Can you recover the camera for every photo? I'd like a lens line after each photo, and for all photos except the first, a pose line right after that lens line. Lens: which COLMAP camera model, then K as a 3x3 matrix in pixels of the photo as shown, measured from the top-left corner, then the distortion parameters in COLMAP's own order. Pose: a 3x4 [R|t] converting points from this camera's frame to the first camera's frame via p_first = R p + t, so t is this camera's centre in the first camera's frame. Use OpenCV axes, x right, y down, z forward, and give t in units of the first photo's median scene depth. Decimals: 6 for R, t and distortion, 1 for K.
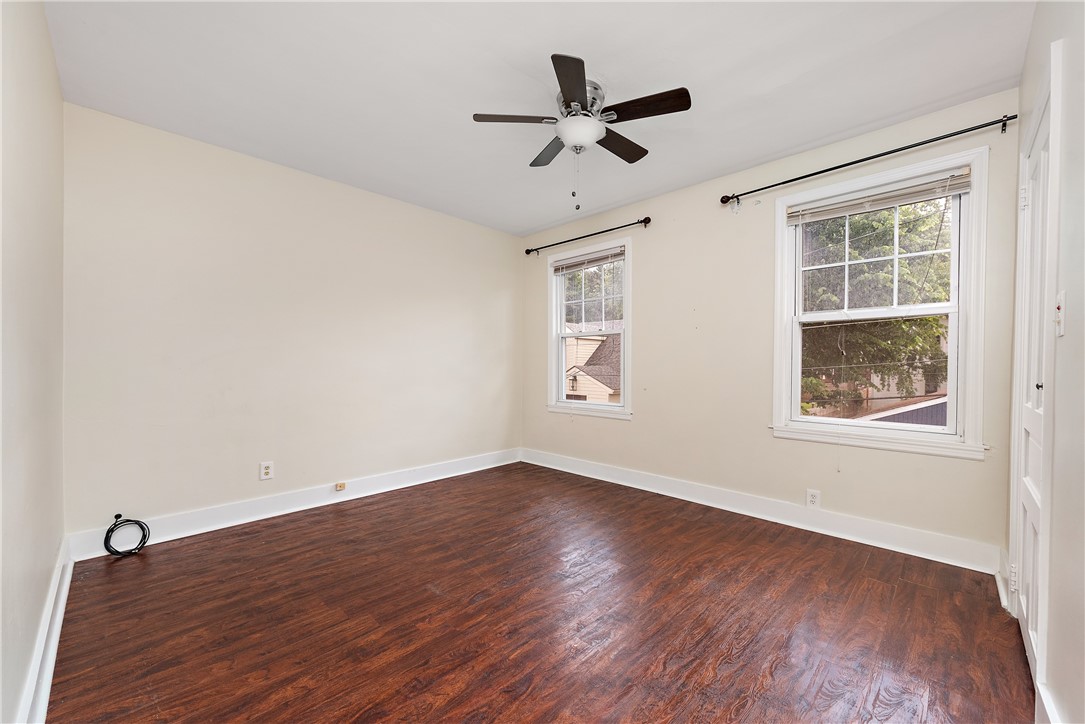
lens RADIAL K [[425.2, 0, 532.5], [0, 425.2, 365.3], [0, 0, 1]] dist [0.010092, -0.003686]
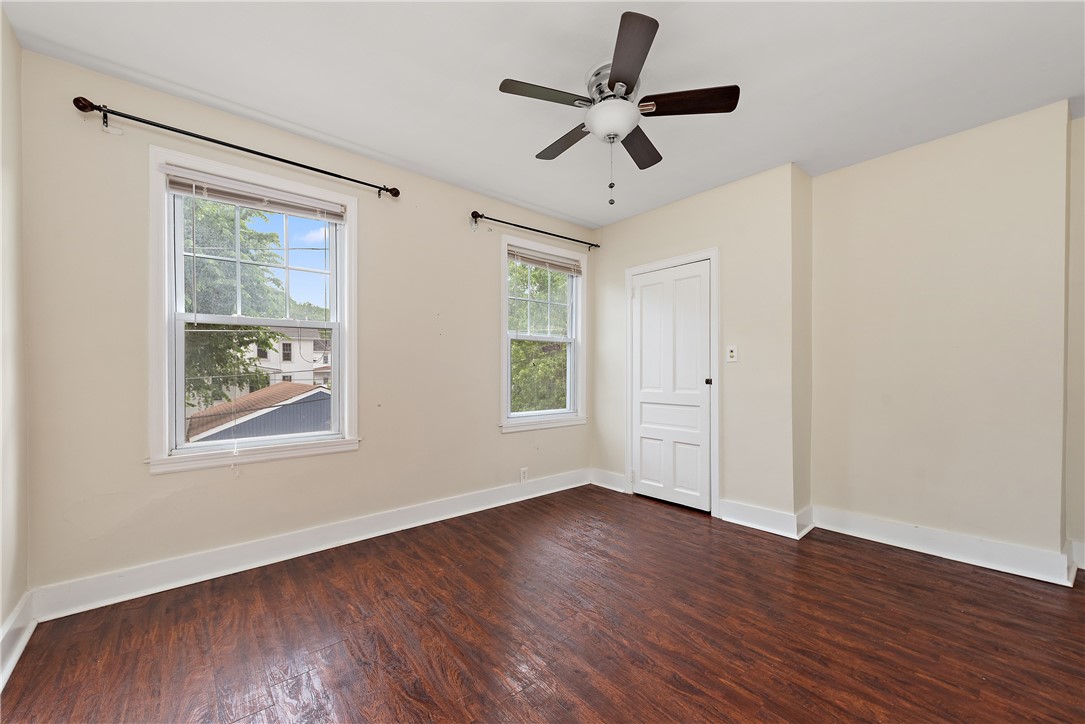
lens RADIAL K [[425.2, 0, 535.9], [0, 425.2, 369.7], [0, 0, 1]] dist [0.010092, -0.003686]
pose [[0.075893, 0.001860, 0.997114, -0.575583], [0.004441, 0.999988, -0.002203, -0.006349], [-0.997106, 0.004595, 0.075884, 0.772842]]
